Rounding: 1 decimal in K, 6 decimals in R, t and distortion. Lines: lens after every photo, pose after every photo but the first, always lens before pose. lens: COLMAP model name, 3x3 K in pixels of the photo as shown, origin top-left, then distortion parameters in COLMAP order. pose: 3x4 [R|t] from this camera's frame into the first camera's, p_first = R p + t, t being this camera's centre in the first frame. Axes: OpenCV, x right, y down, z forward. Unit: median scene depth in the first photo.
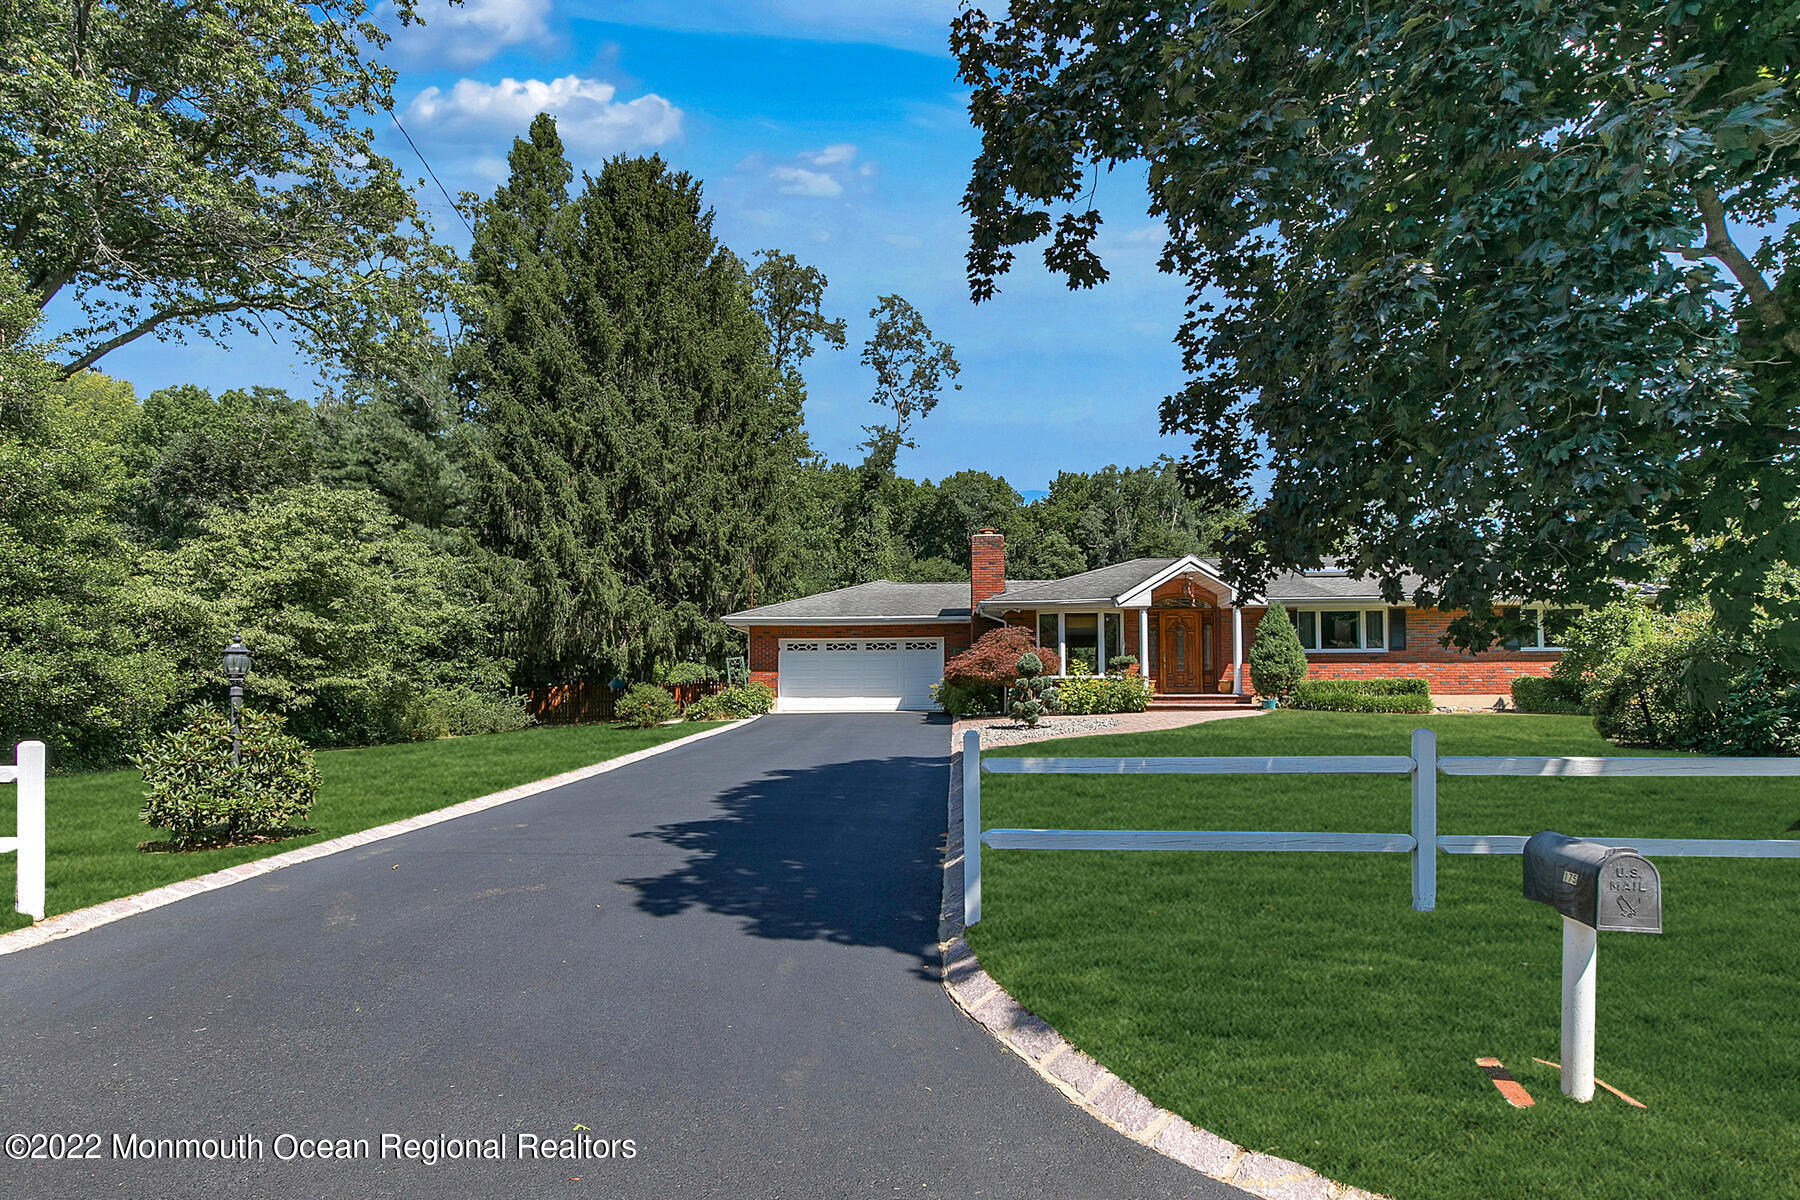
lens RADIAL K [[995.1, 0, 858.5], [0, 995.1, 647.3], [0, 0, 1]] dist [-0.011545, -0.001862]
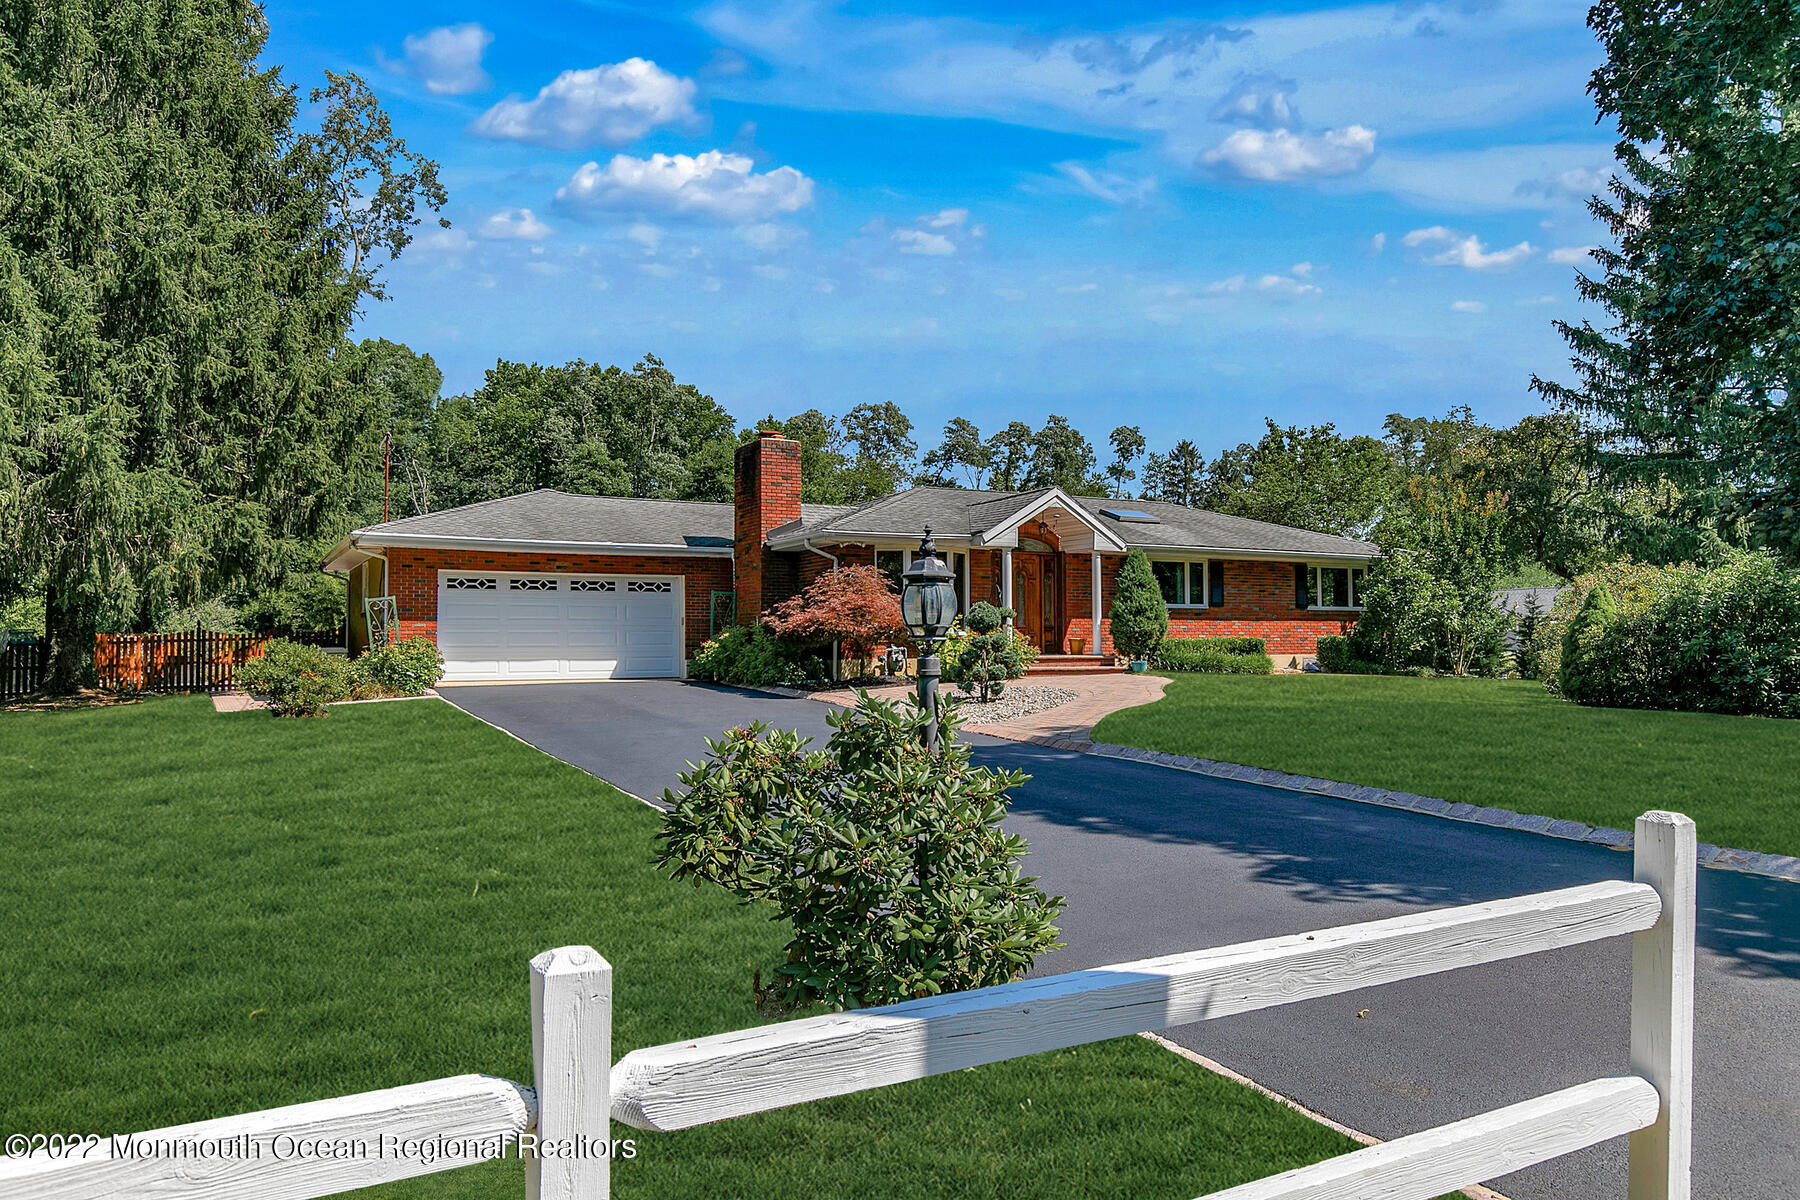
lens RADIAL K [[1236.7, 0, 918.2], [0, 1236.7, 591.5], [0, 0, 1]] dist [-0.016256, 0.020697]
pose [[0.825970, 0.024679, 0.563174, -0.274206], [-0.024734, 0.999666, -0.007531, 0.003795], [-0.563172, -0.007709, 0.826304, 0.163471]]
